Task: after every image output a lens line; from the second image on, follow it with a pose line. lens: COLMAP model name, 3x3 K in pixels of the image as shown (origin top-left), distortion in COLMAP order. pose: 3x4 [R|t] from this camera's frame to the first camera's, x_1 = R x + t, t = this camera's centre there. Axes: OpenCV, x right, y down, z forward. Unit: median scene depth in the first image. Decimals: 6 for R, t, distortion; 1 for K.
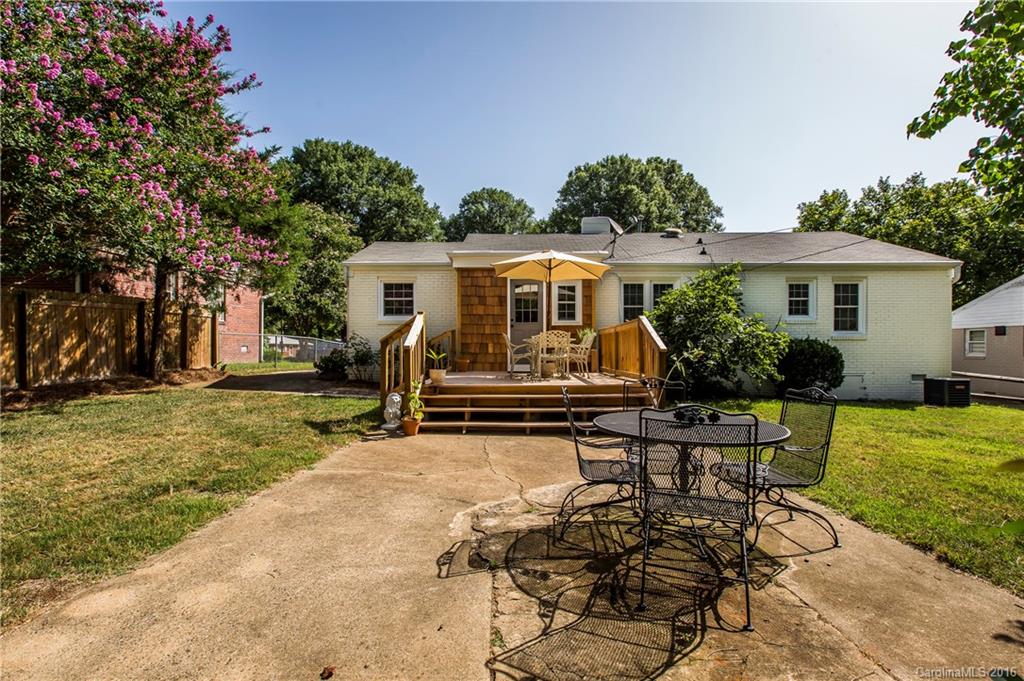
lens RADIAL K [[479.9, 0, 514.2], [0, 479.9, 345.7], [0, 0, 1]] dist [-0.001292, -0.000083]
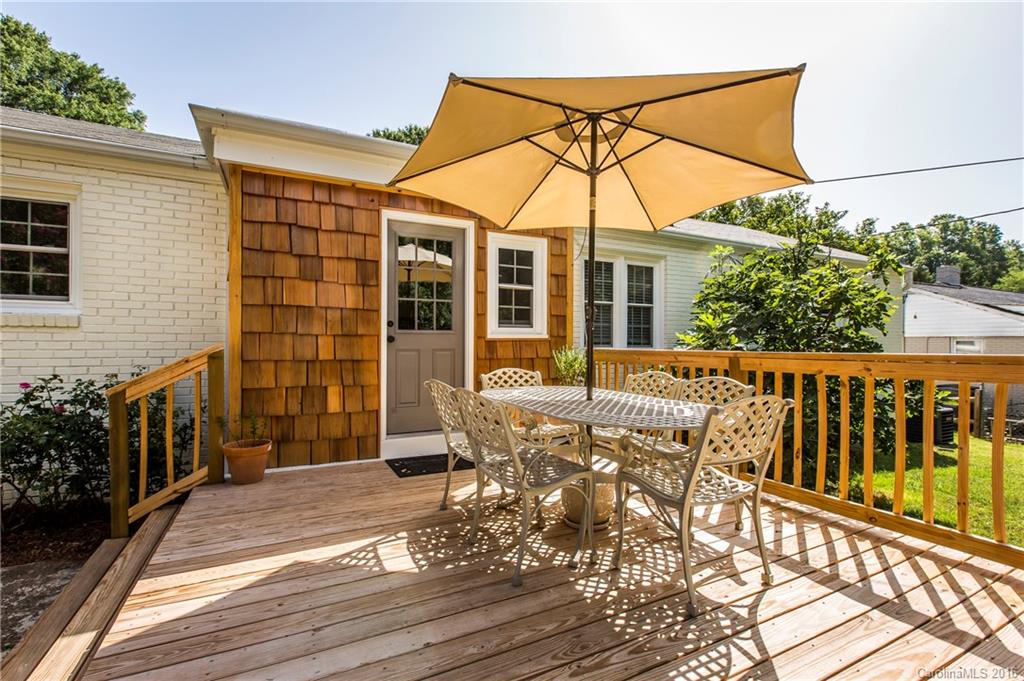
lens RADIAL K [[466.6, 0, 517.5], [0, 466.6, 343.0], [0, 0, 1]] dist [0.000399, -0.000151]
pose [[0.887391, 0.004080, 0.461000, -0.084656], [-0.009220, 0.999918, 0.008897, -0.040085], [-0.460926, -0.012146, 0.887355, 0.583246]]
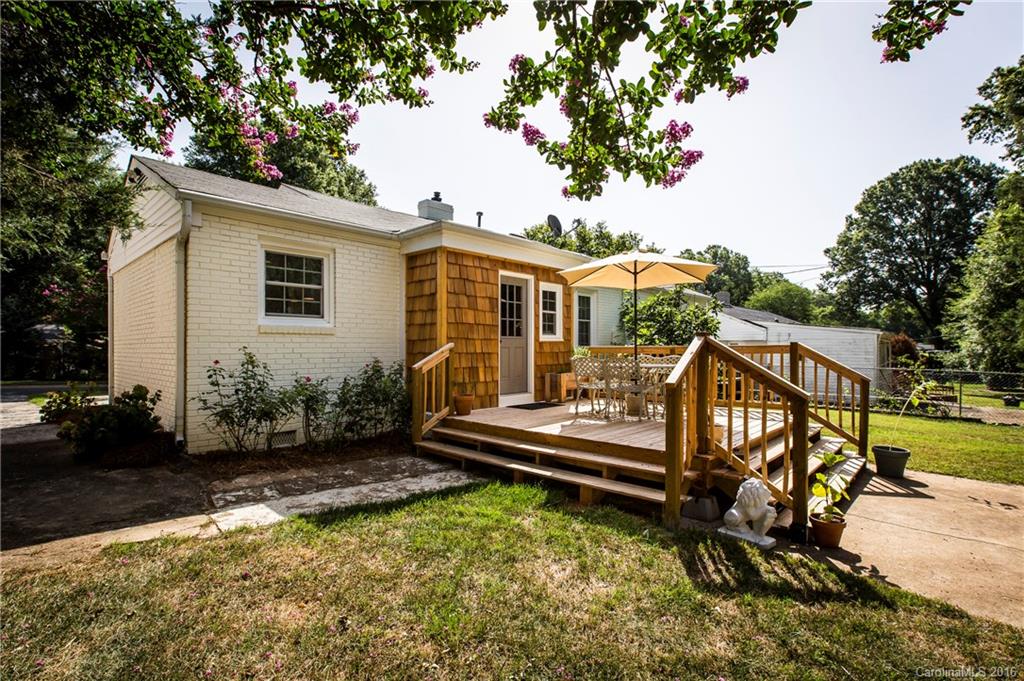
lens RADIAL K [[479.9, 0, 514.2], [0, 479.9, 345.7], [0, 0, 1]] dist [-0.001292, -0.000083]
pose [[0.675820, 0.001766, 0.737065, -0.485101], [-0.007580, 0.999961, 0.004554, -0.036314], [-0.737028, -0.008665, 0.675807, 0.483359]]
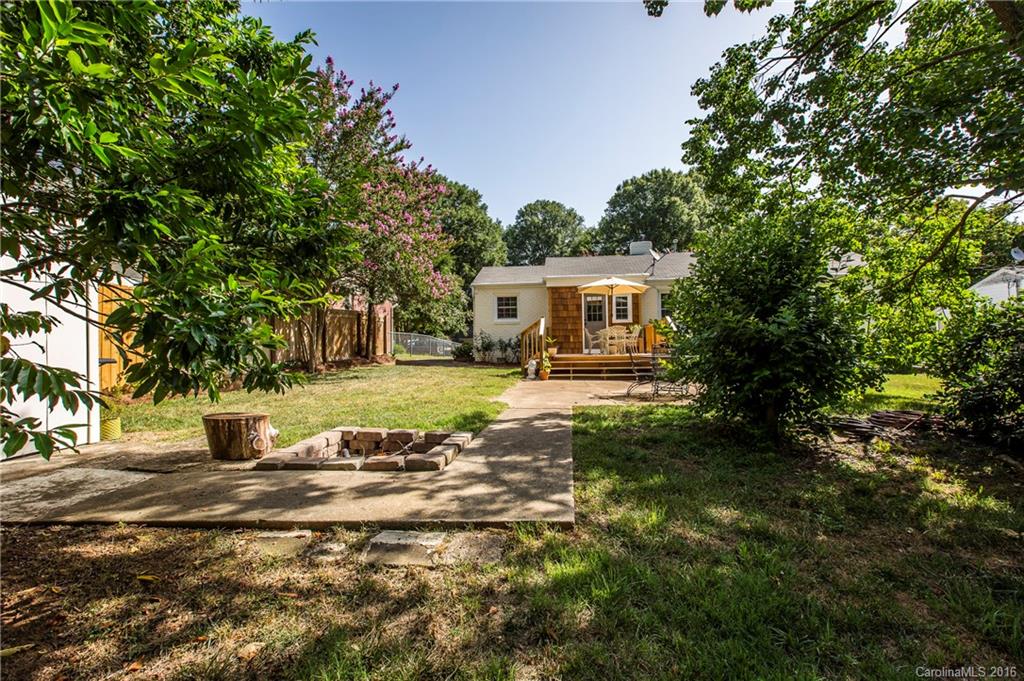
lens RADIAL K [[479.9, 0, 514.2], [0, 479.9, 345.7], [0, 0, 1]] dist [-0.001292, -0.000083]
pose [[0.995146, -0.014841, -0.097279, -0.078124], [0.014756, 0.999890, -0.001594, 0.025877], [0.097292, 0.000151, 0.995256, -0.507994]]
